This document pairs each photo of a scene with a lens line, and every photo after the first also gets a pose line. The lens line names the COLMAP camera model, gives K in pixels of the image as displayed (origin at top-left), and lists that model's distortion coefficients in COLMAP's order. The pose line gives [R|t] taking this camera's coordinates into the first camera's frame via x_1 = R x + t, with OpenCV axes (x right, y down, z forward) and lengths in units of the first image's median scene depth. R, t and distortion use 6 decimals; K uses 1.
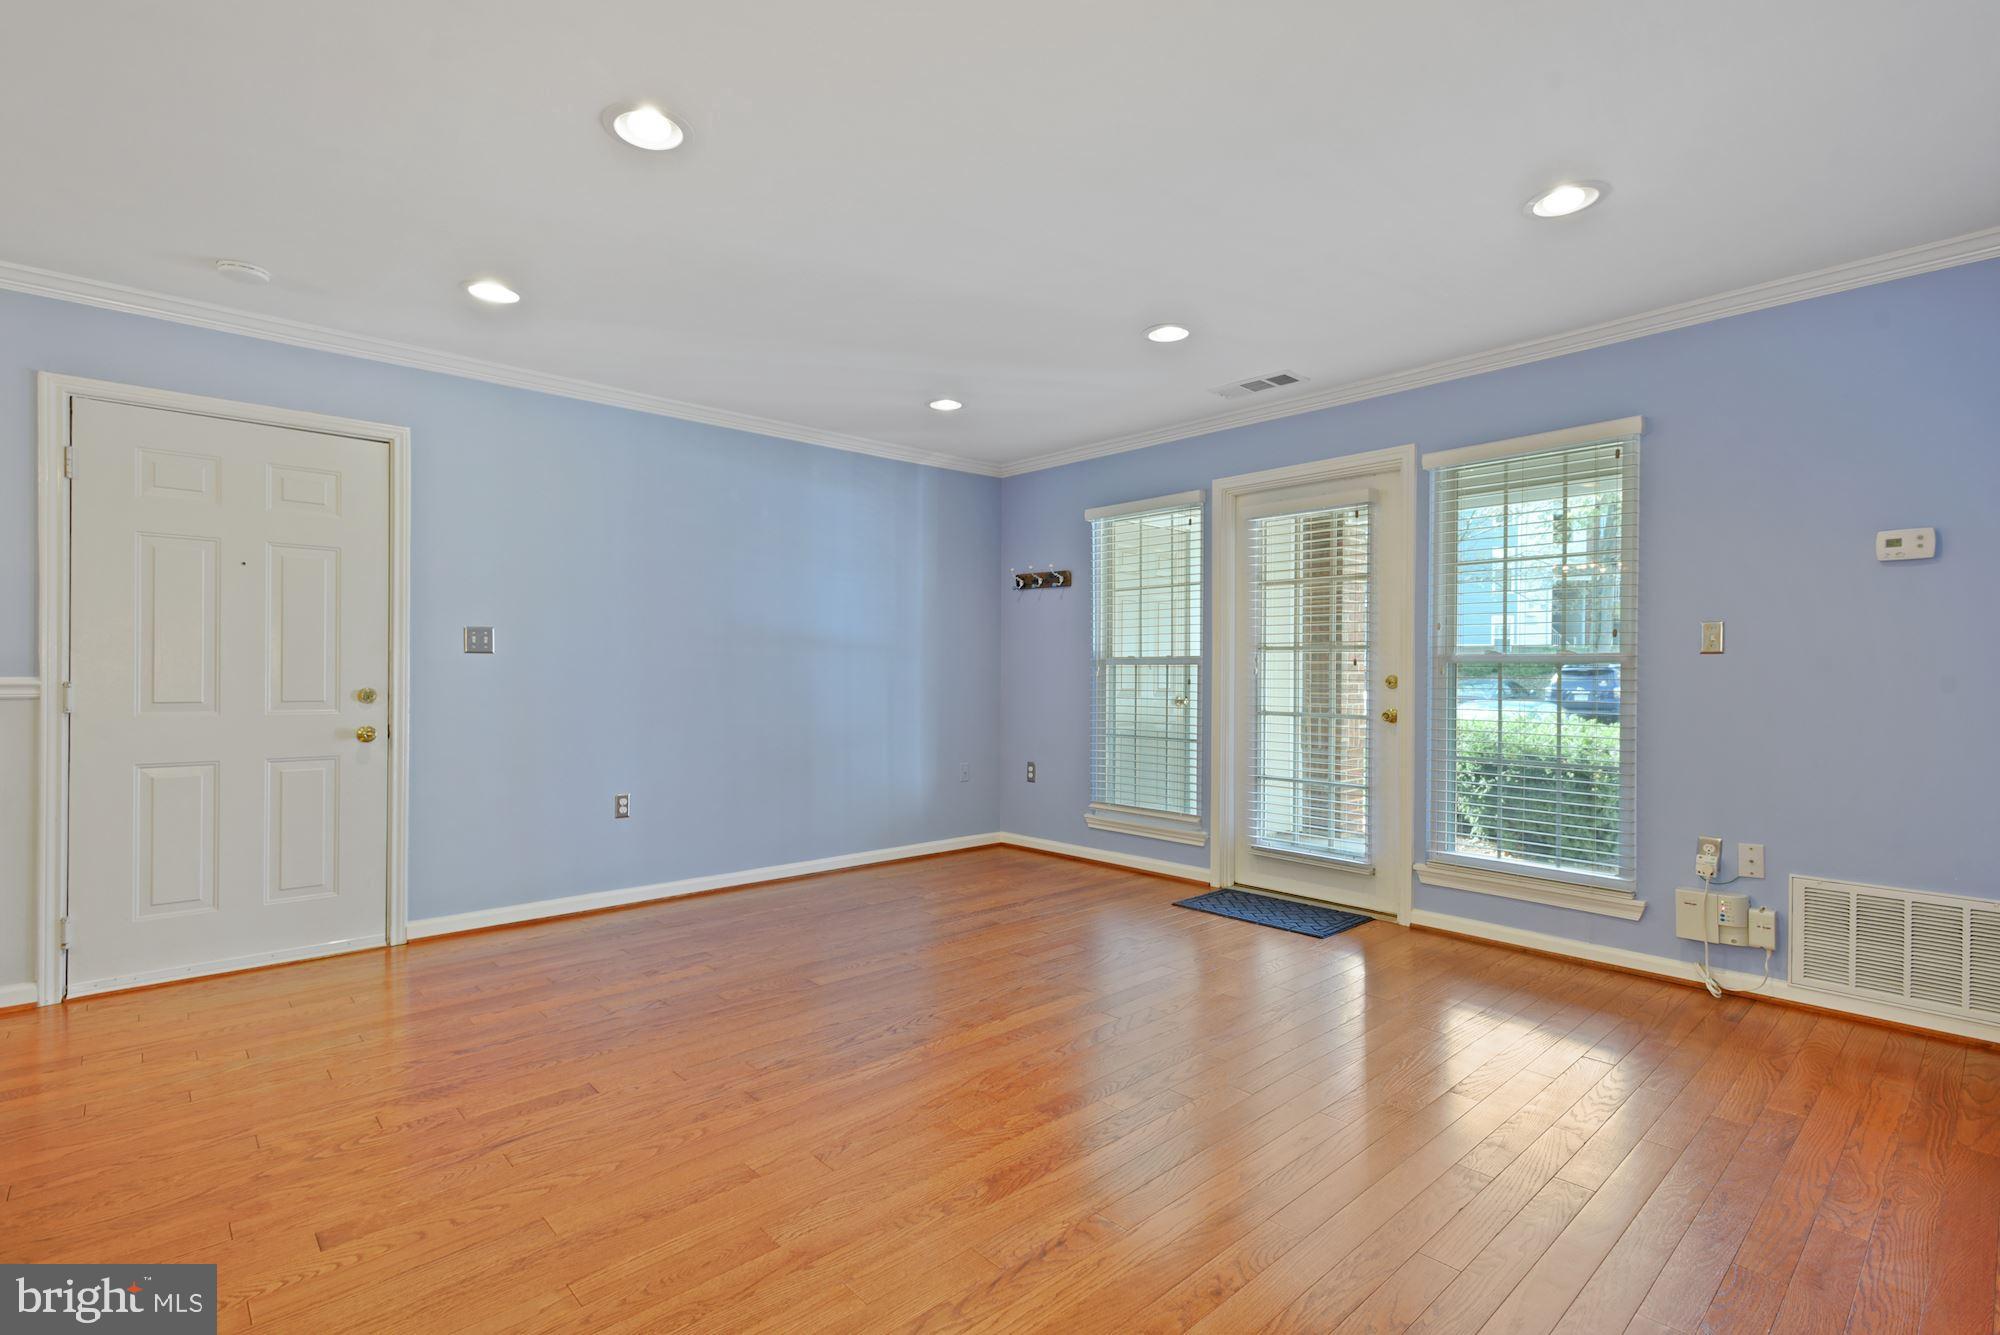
lens RADIAL K [[940.9, 0, 995.3], [0, 940.9, 671.9], [0, 0, 1]] dist [0.011558, -0.000376]
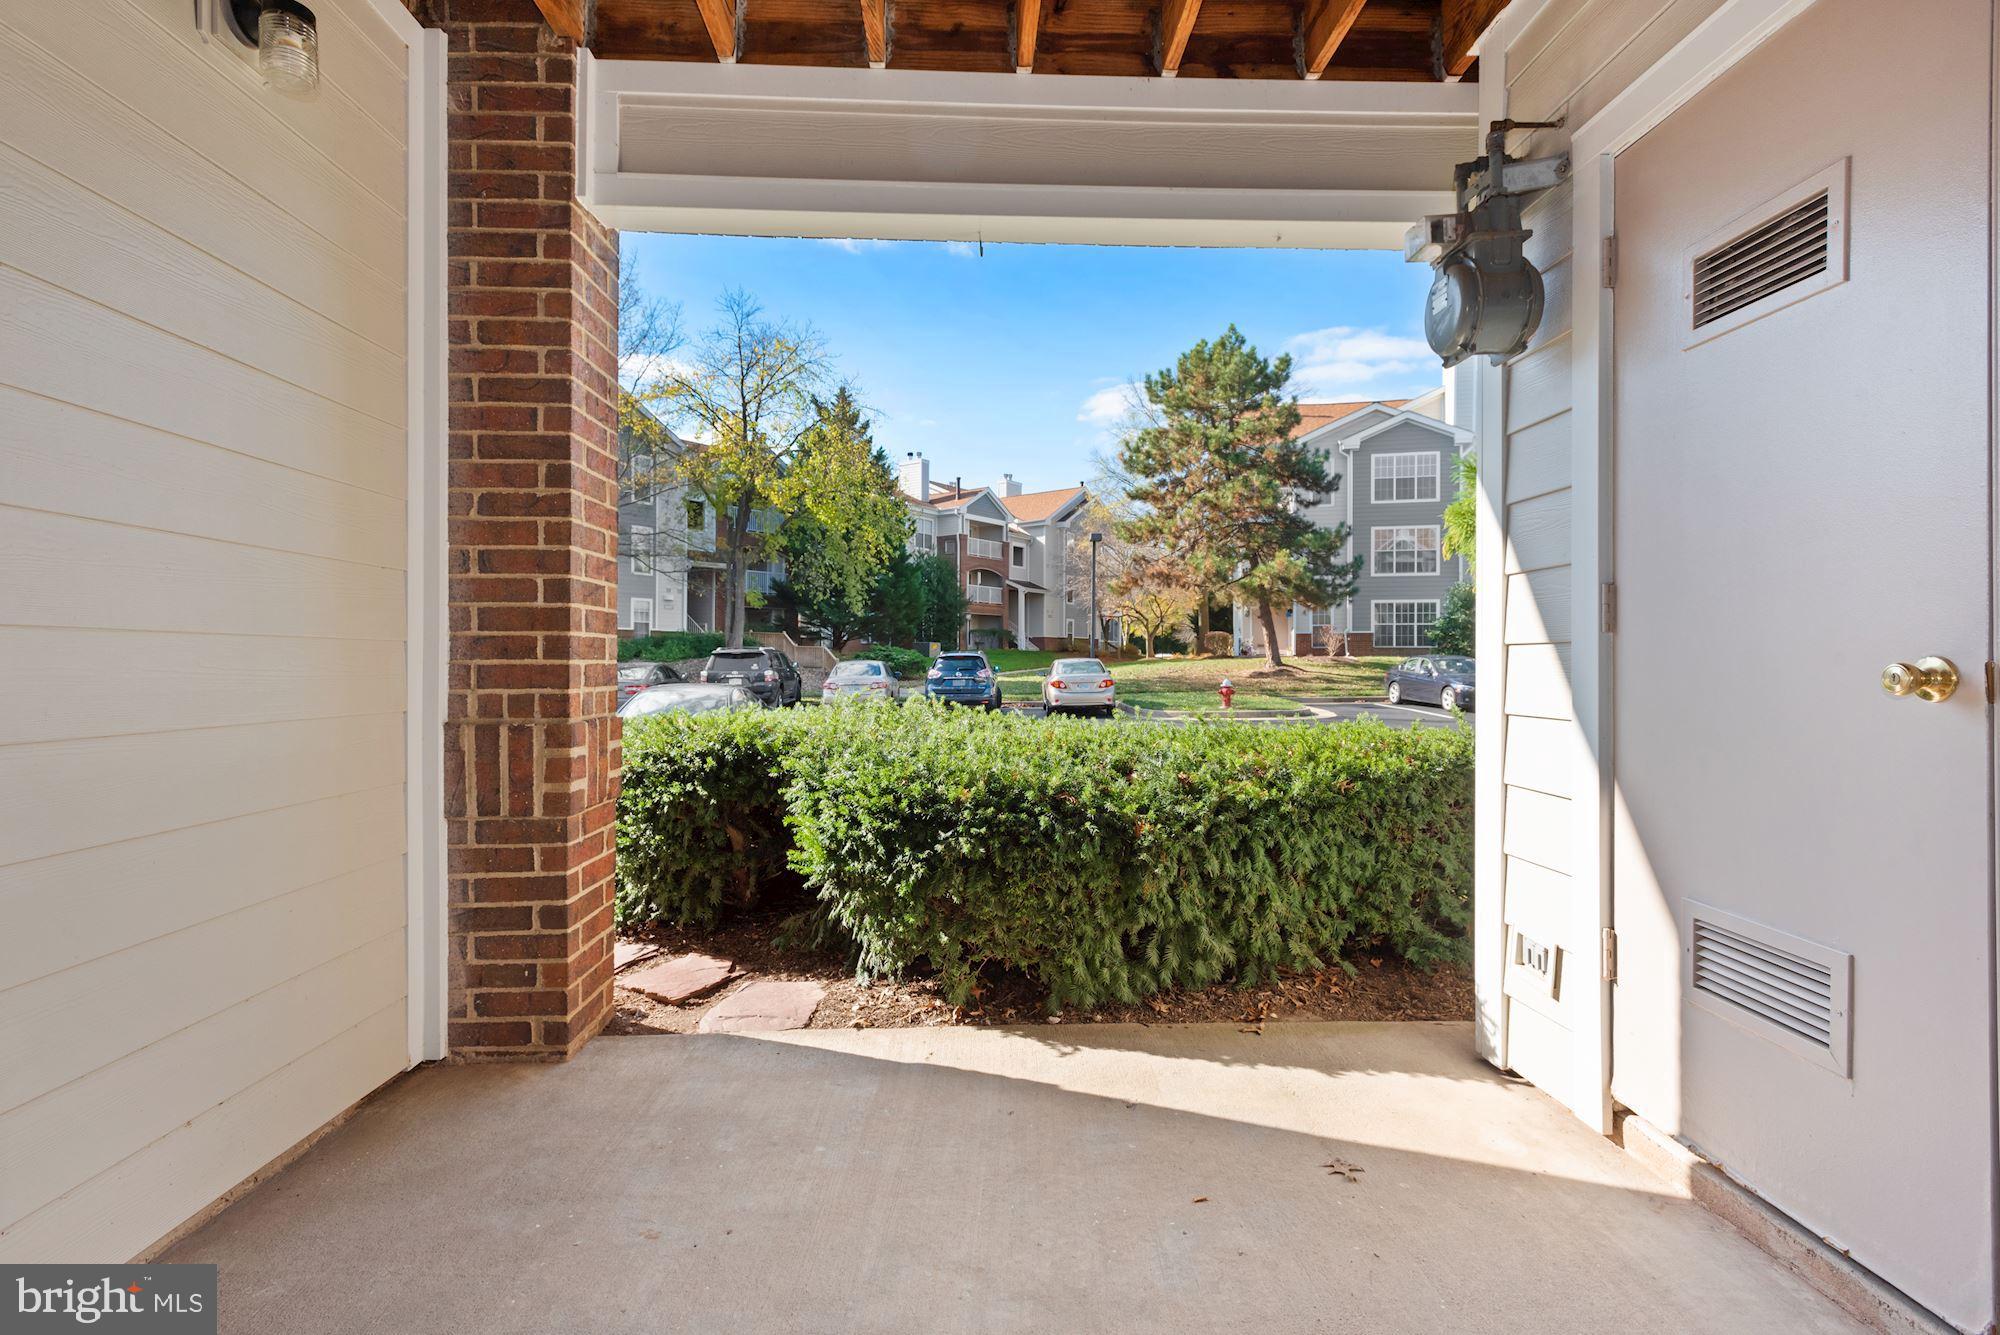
lens RADIAL K [[949.1, 0, 1004.9], [0, 949.1, 658.1], [0, 0, 1]] dist [0.010465, -0.001468]
pose [[0.640276, 0.004618, 0.768131, 0.318902], [-0.003831, 0.999989, -0.002819, 0.037130], [-0.768135, -0.001138, 0.640287, 1.058074]]
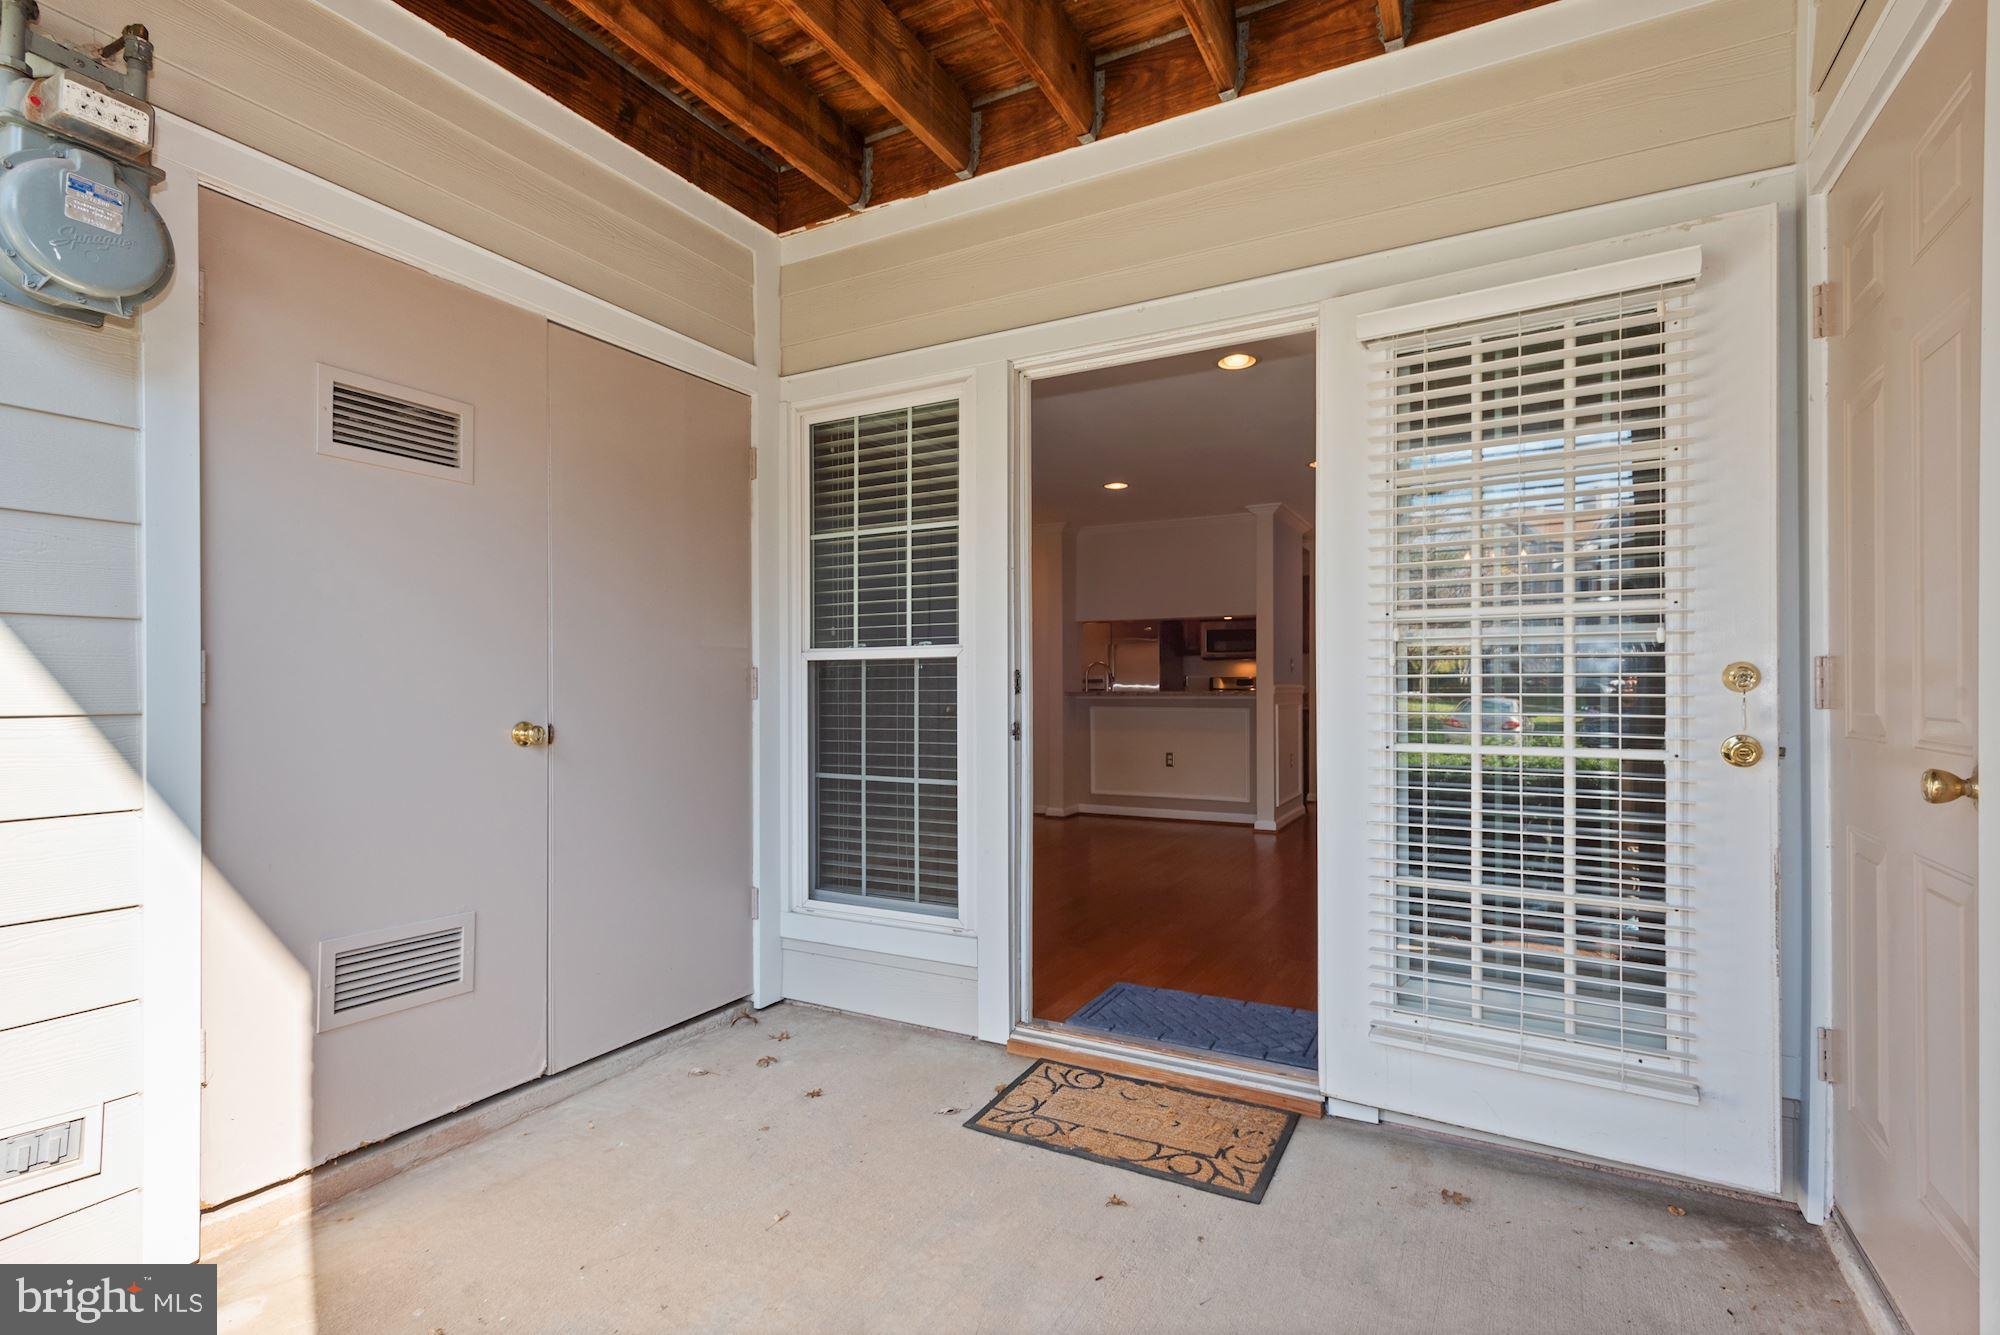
lens RADIAL K [[956.1, 0, 997.9], [0, 956.1, 685.8], [0, 0, 1]] dist [0.025593, 0.000032]
pose [[-0.944624, -0.001519, -0.328153, 0.708882], [-0.000727, 0.999997, -0.002536, 0.012659], [0.328155, -0.002157, -0.944621, 1.716632]]
